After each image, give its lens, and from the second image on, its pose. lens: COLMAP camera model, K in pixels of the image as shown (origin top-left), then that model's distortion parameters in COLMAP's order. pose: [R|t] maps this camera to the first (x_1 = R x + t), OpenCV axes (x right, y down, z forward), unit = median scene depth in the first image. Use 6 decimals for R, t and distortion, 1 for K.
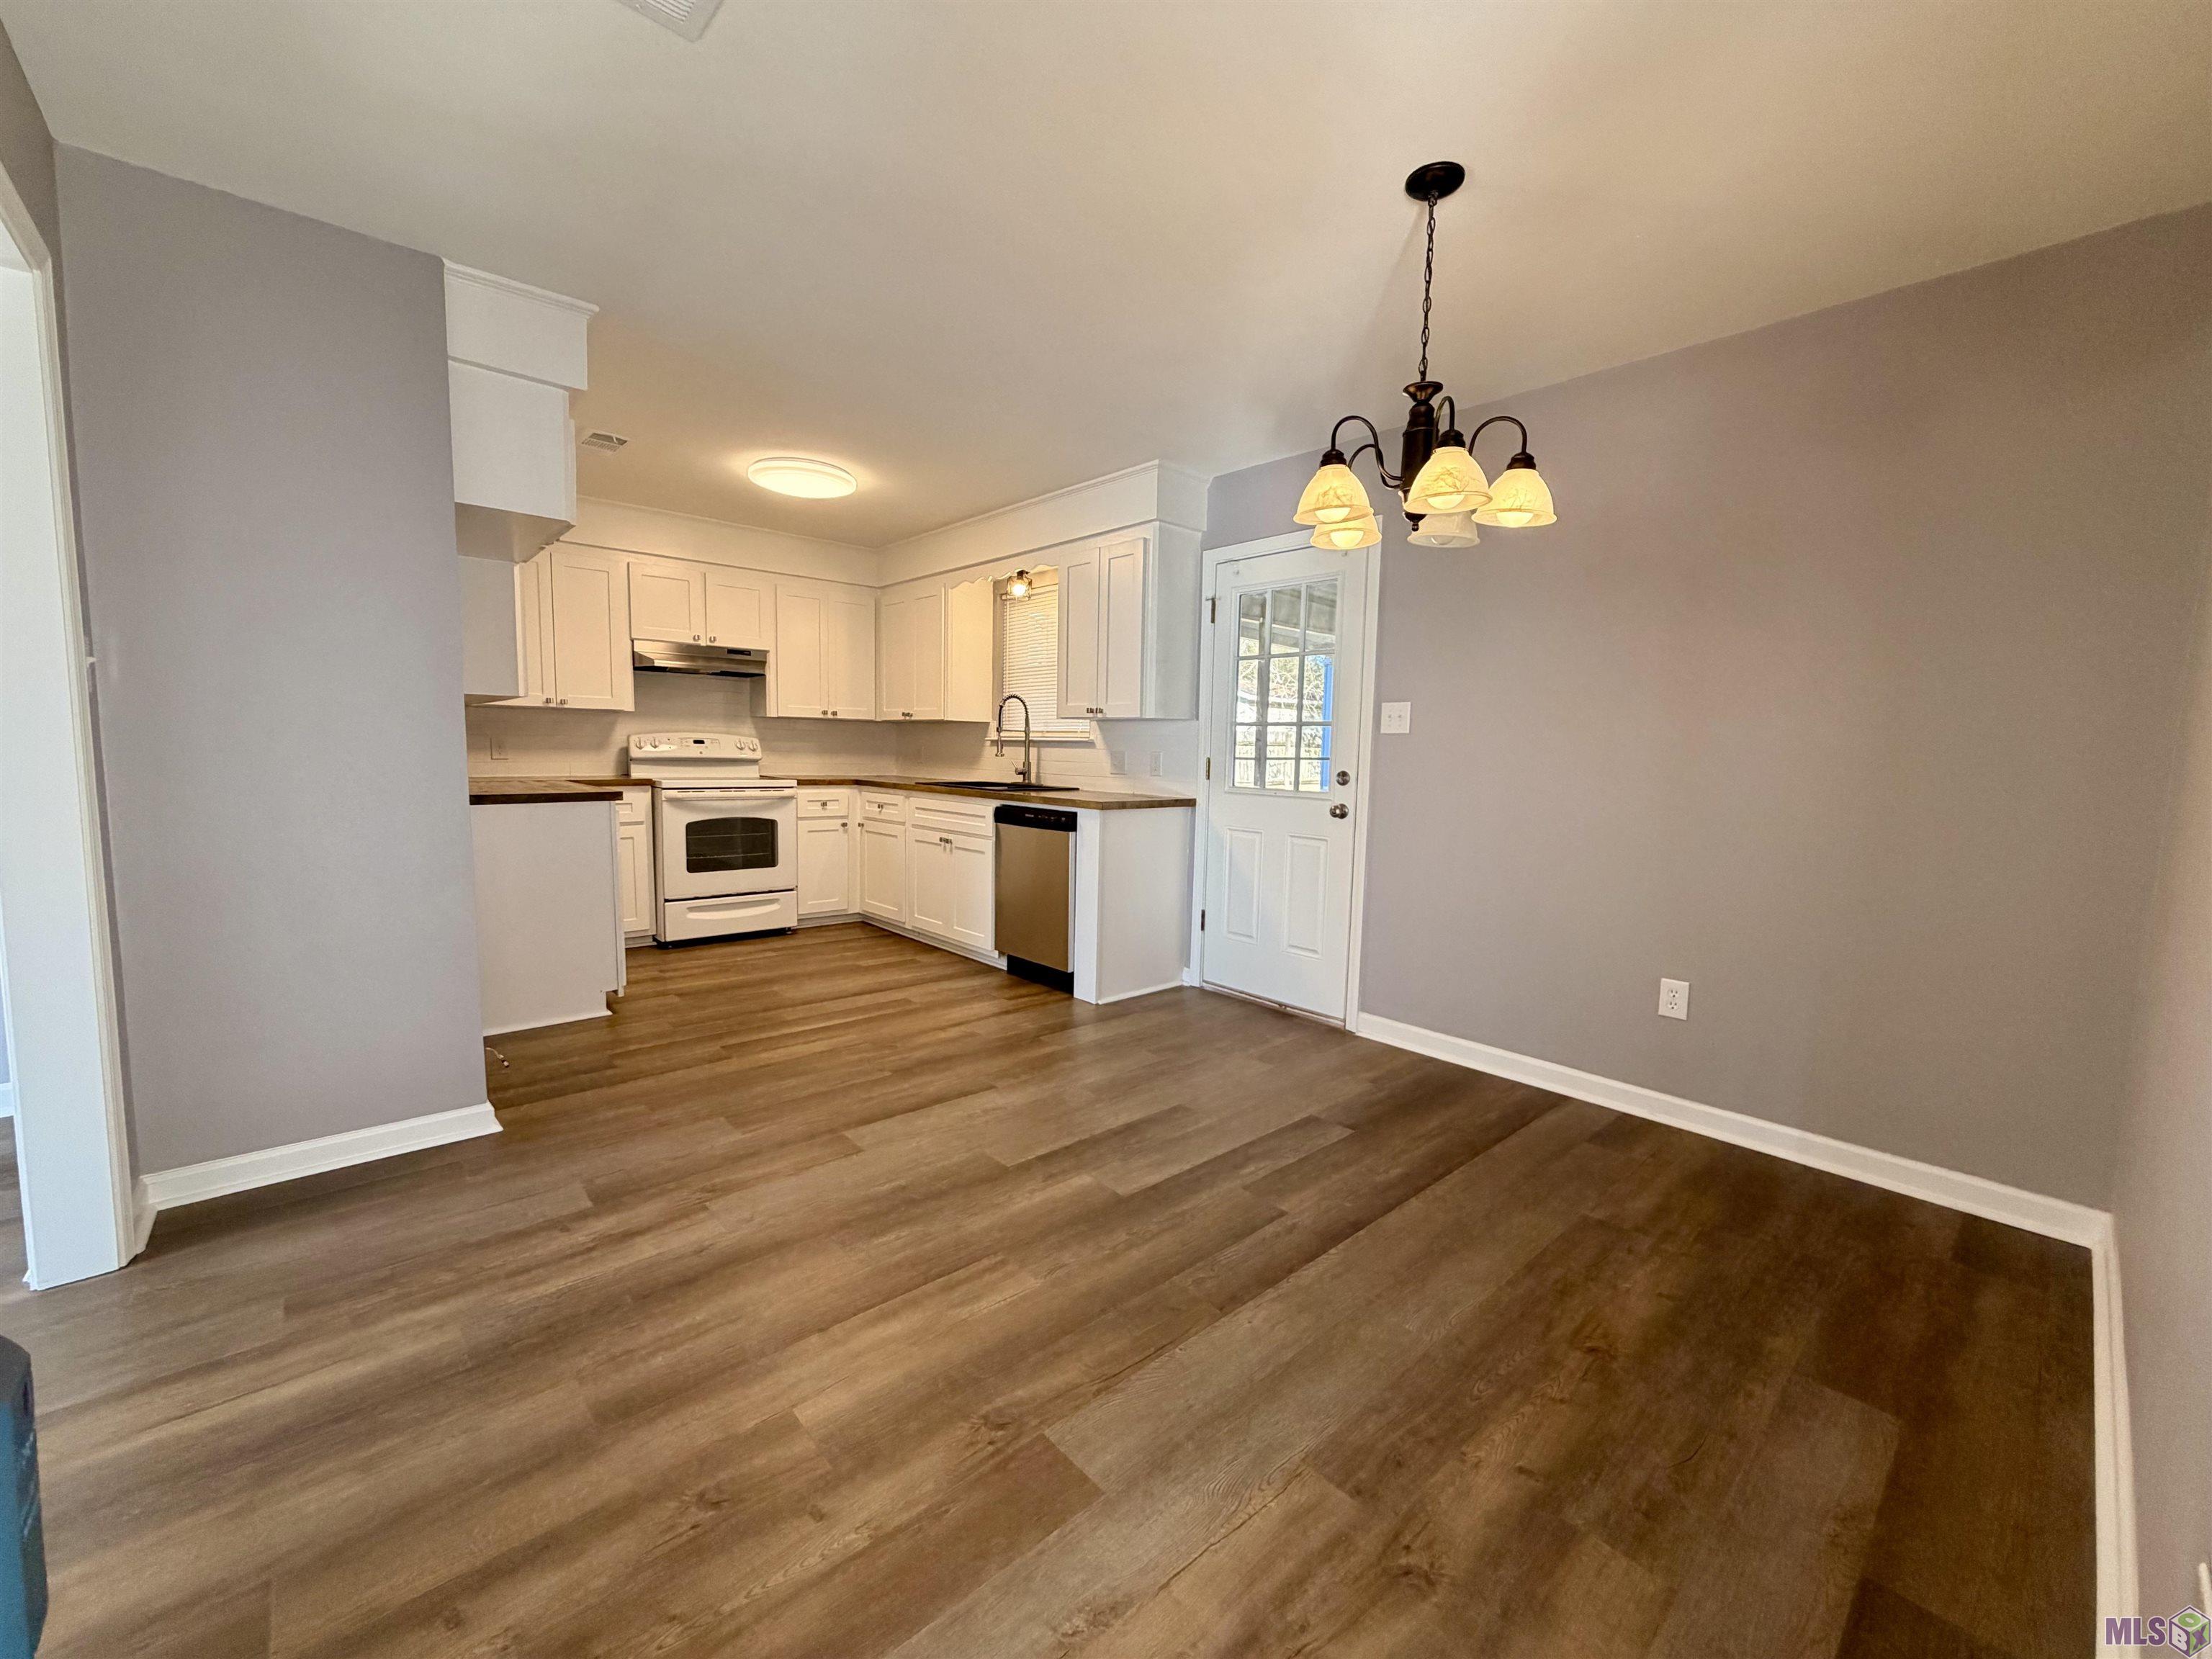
lens RADIAL K [[882.4, 0, 1101.9], [0, 882.4, 829.6], [0, 0, 1]] dist [-0.000099, 0.000479]
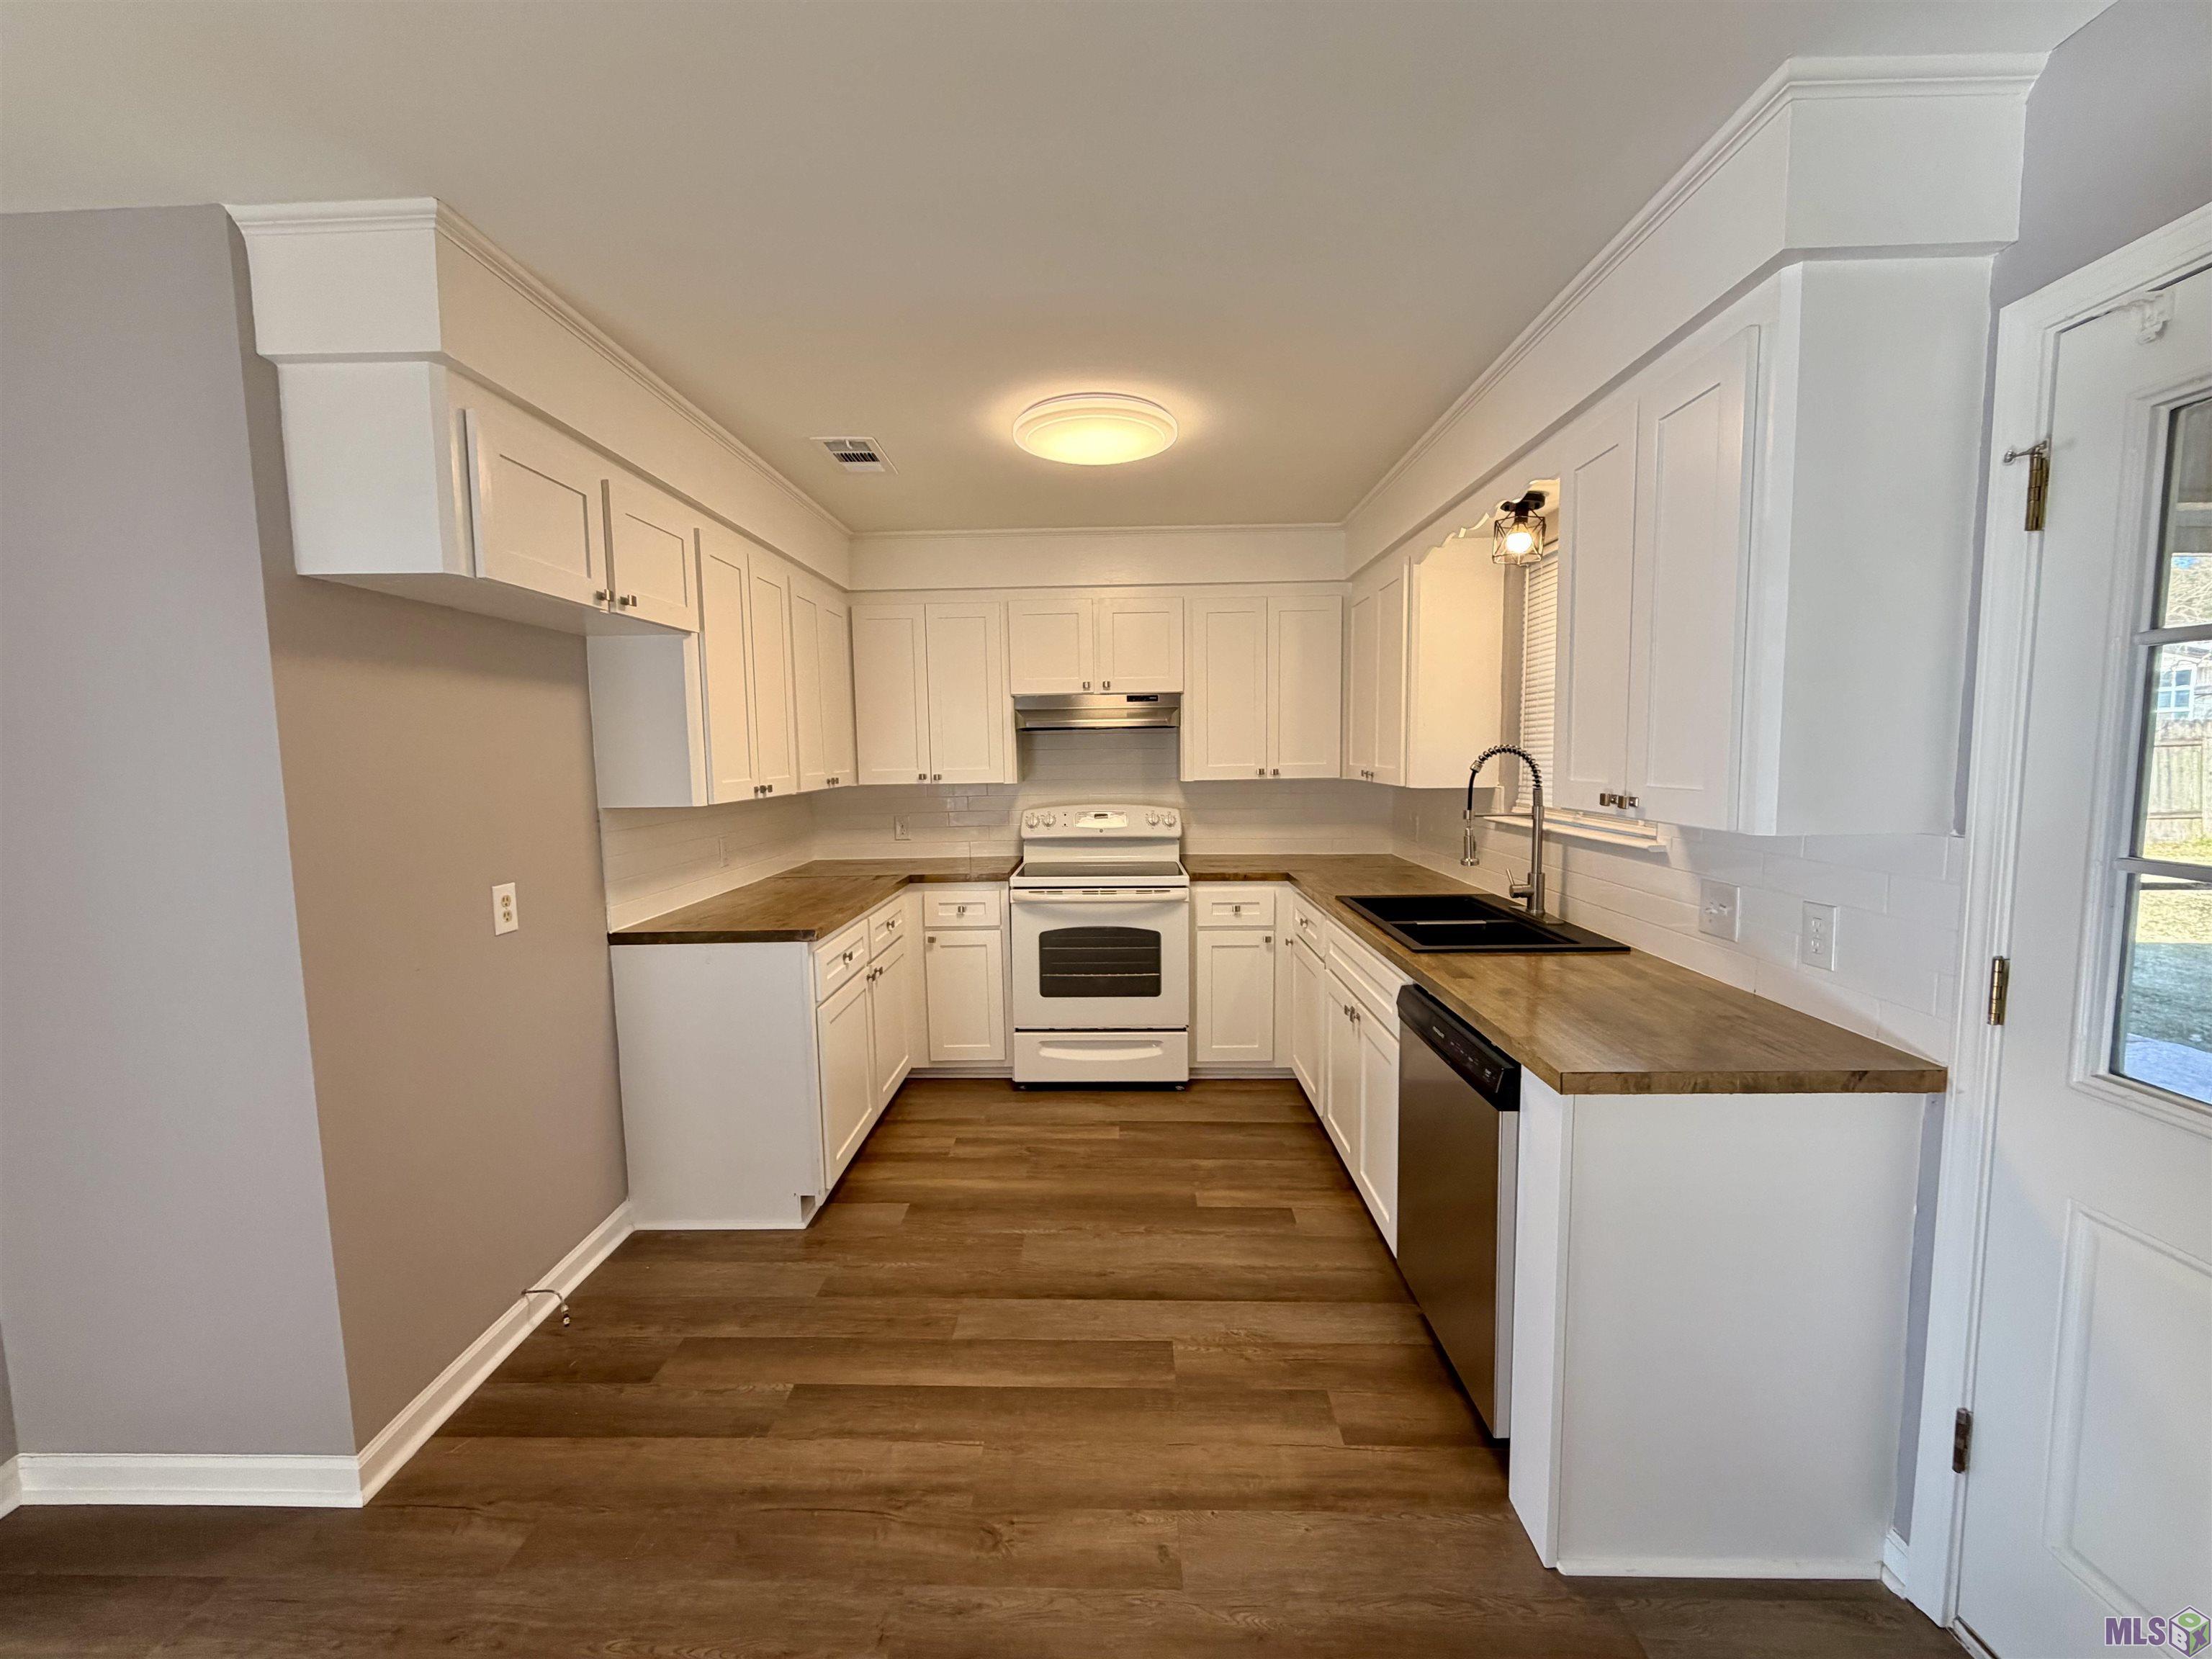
lens RADIAL K [[882.4, 0, 1101.1], [0, 882.4, 830.5], [0, 0, 1]] dist [-0.000099, 0.000479]
pose [[0.725064, 0.032087, -0.687933, 0.090944], [-0.034514, 0.999352, 0.010236, -0.105997], [0.687816, 0.016322, 0.725702, 0.483150]]
